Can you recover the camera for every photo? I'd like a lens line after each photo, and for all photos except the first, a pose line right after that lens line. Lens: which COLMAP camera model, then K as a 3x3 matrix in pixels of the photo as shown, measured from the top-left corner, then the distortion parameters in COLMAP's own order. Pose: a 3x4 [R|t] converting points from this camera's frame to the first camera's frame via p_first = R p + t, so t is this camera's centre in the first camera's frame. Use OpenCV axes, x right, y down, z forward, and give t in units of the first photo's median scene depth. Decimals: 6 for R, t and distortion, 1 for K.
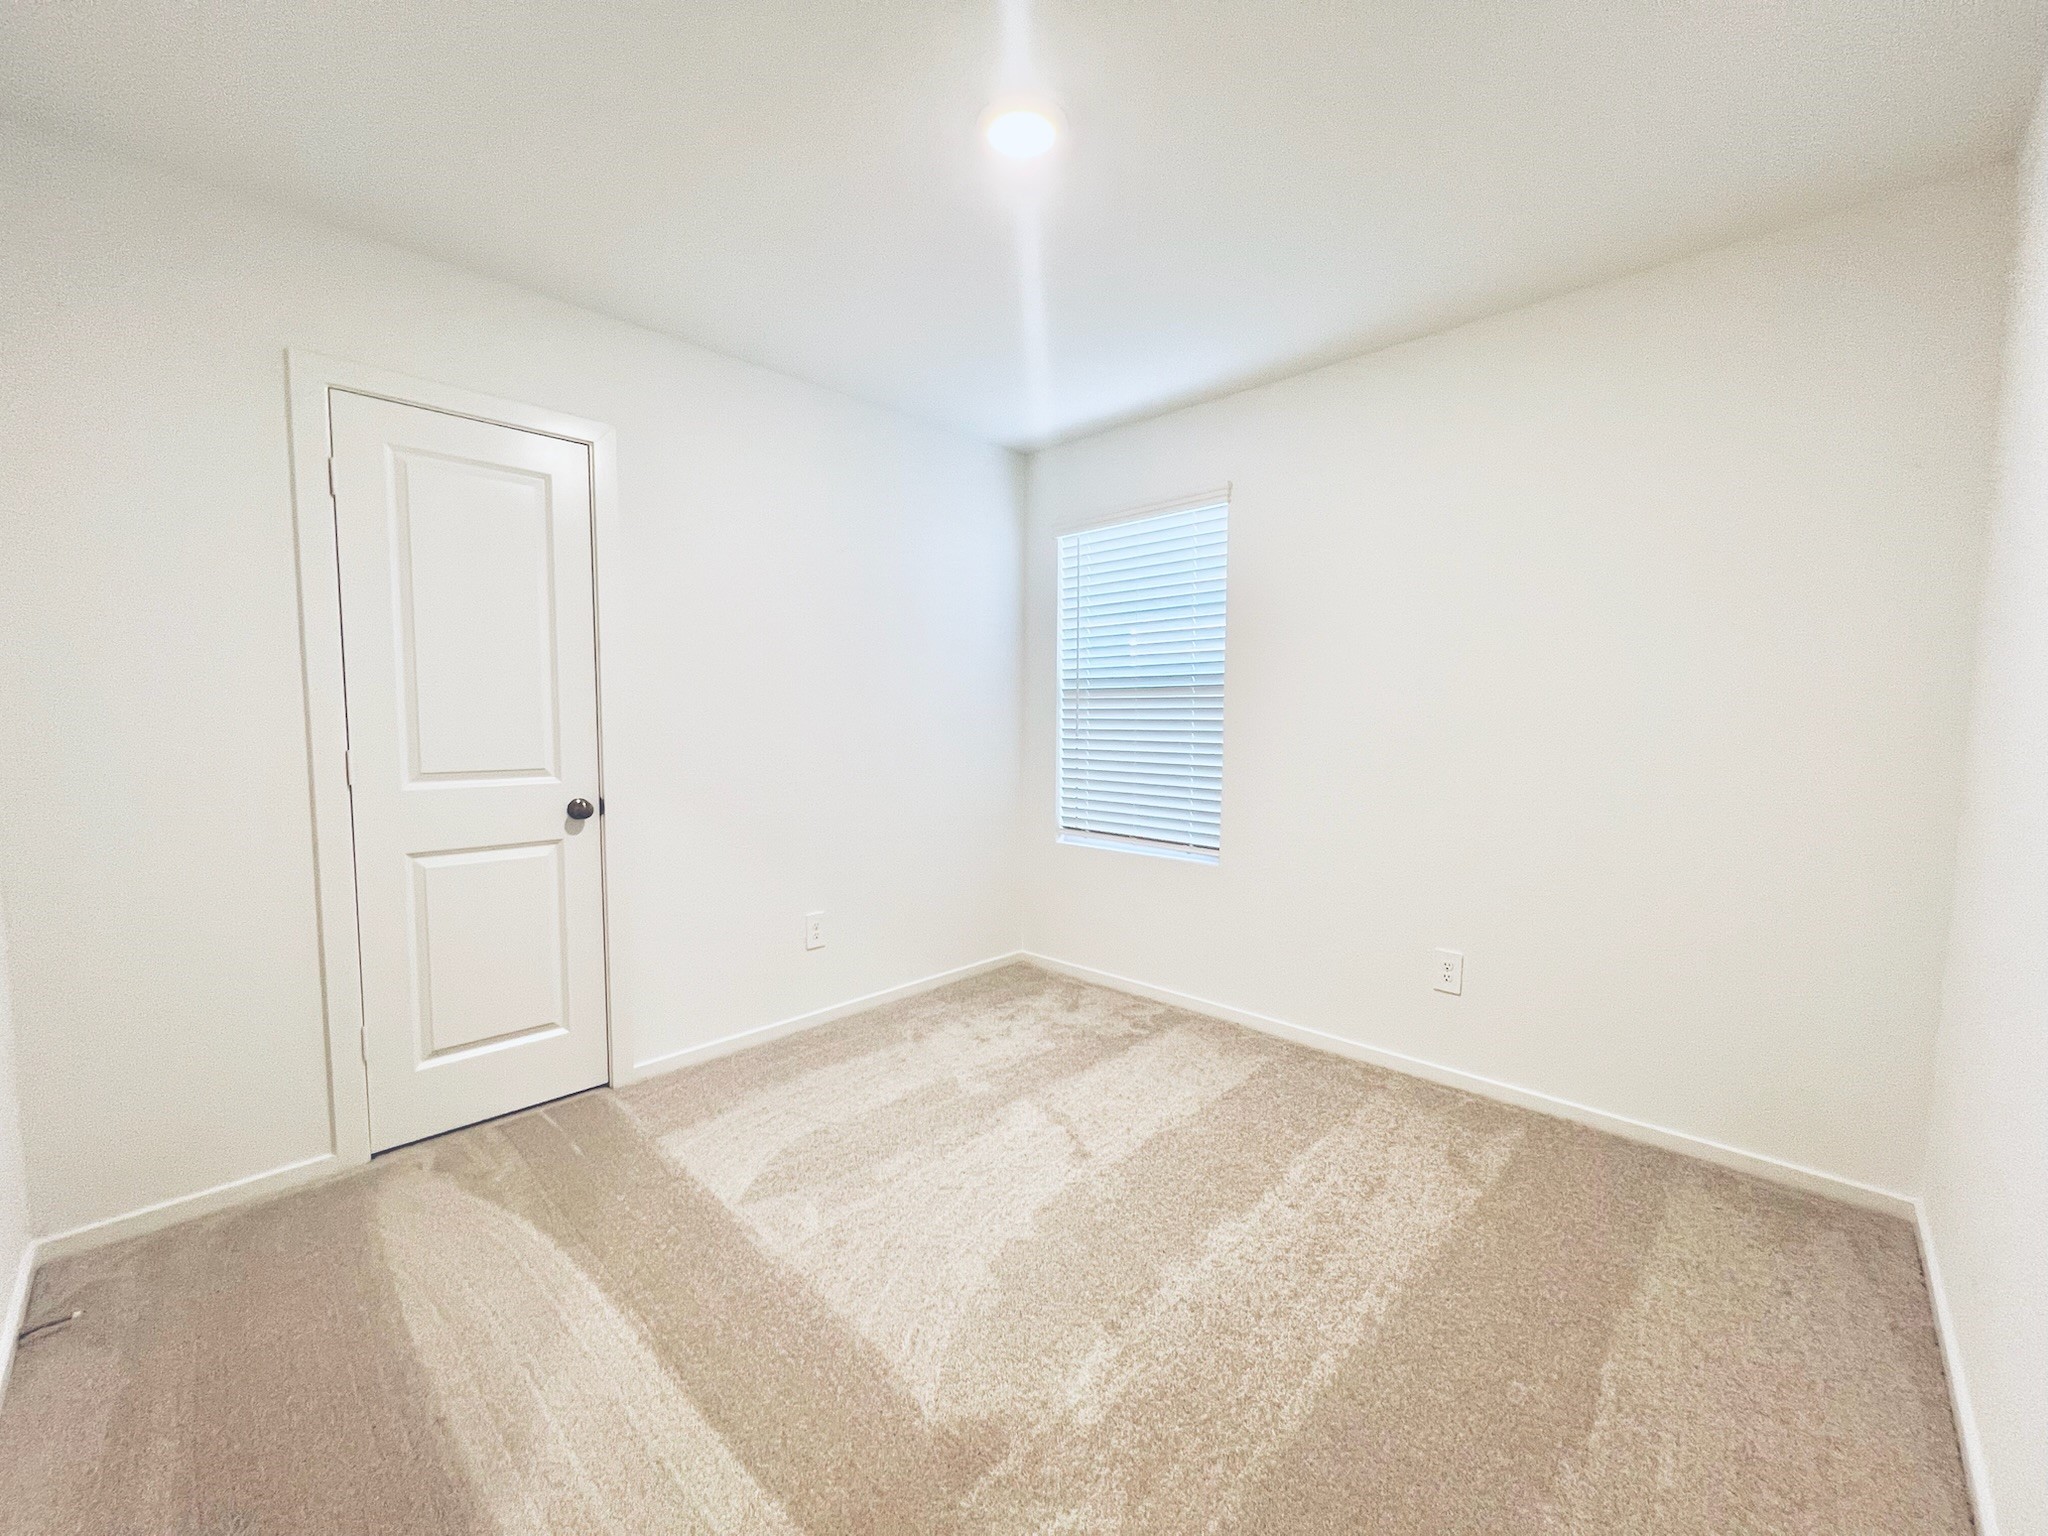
lens RADIAL K [[813.3, 0, 1024.8], [0, 813.3, 769.6], [0, 0, 1]] dist [0.000981, -0.000271]
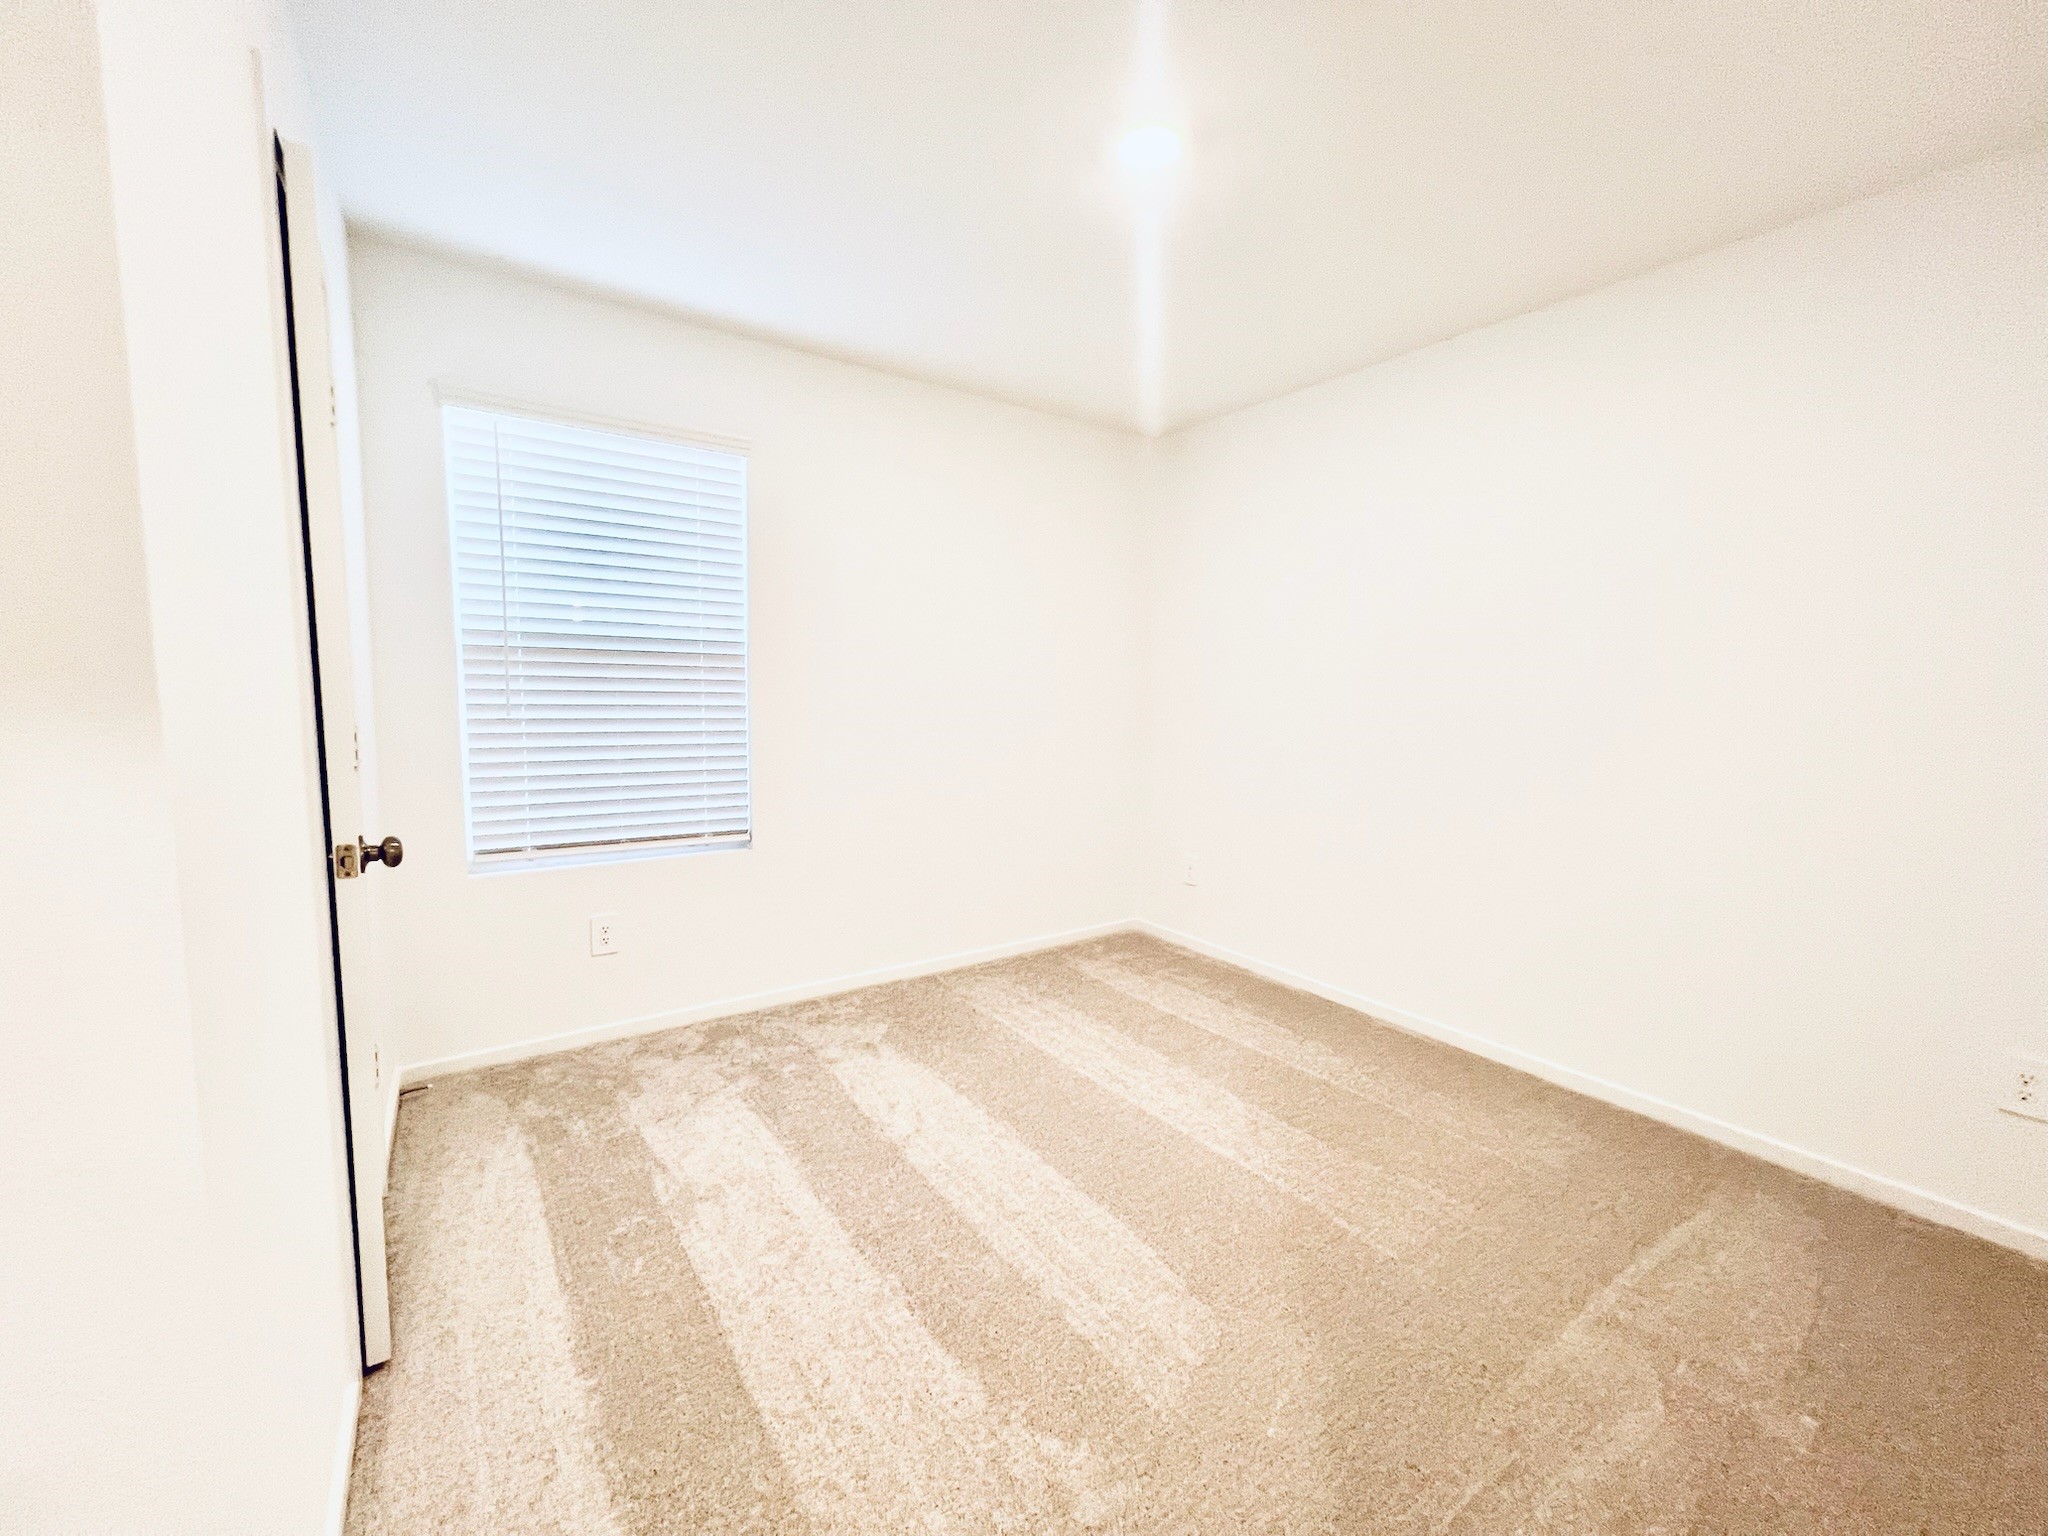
lens RADIAL K [[813.3, 0, 1024.4], [0, 813.3, 769.2], [0, 0, 1]] dist [0.000981, -0.000271]
pose [[0.222375, -0.098231, 0.970000, -0.515870], [0.053163, 0.994653, 0.088540, -0.033854], [-0.973511, 0.031880, 0.226408, 0.425215]]
